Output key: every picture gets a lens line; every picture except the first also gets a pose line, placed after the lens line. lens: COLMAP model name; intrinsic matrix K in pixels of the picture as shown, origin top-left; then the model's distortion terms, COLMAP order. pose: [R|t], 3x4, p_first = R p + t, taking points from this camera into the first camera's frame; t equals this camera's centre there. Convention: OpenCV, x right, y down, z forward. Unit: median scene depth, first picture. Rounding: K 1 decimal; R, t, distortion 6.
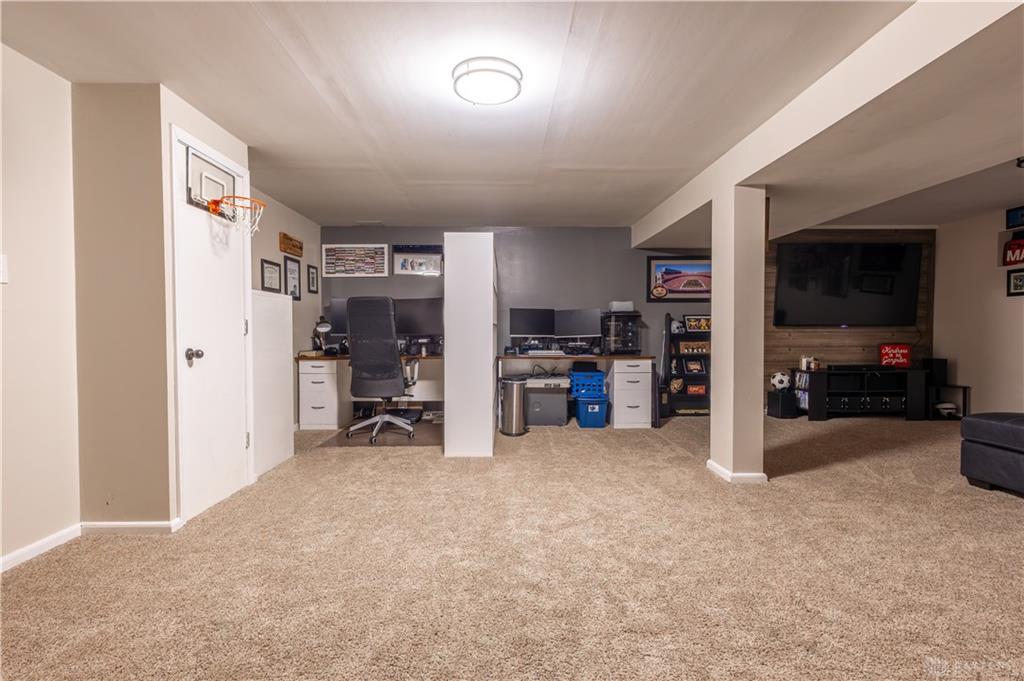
lens RADIAL K [[469.5, 0, 517.0], [0, 469.5, 338.9], [0, 0, 1]] dist [0.004816, -0.000649]
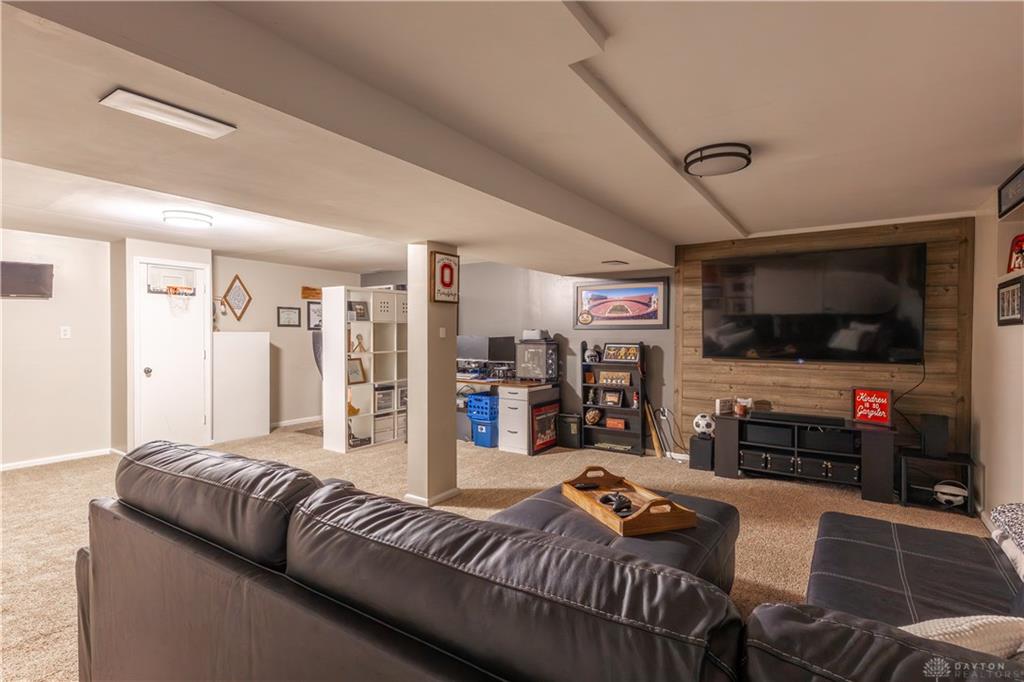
lens RADIAL K [[491.5, 0, 535.8], [0, 491.5, 339.2], [0, 0, 1]] dist [0.002459, 0.000094]
pose [[0.824465, 0.012857, -0.565766, 0.834395], [-0.017093, 0.999852, -0.002187, -0.056533], [0.565654, 0.011474, 0.824563, 0.108615]]
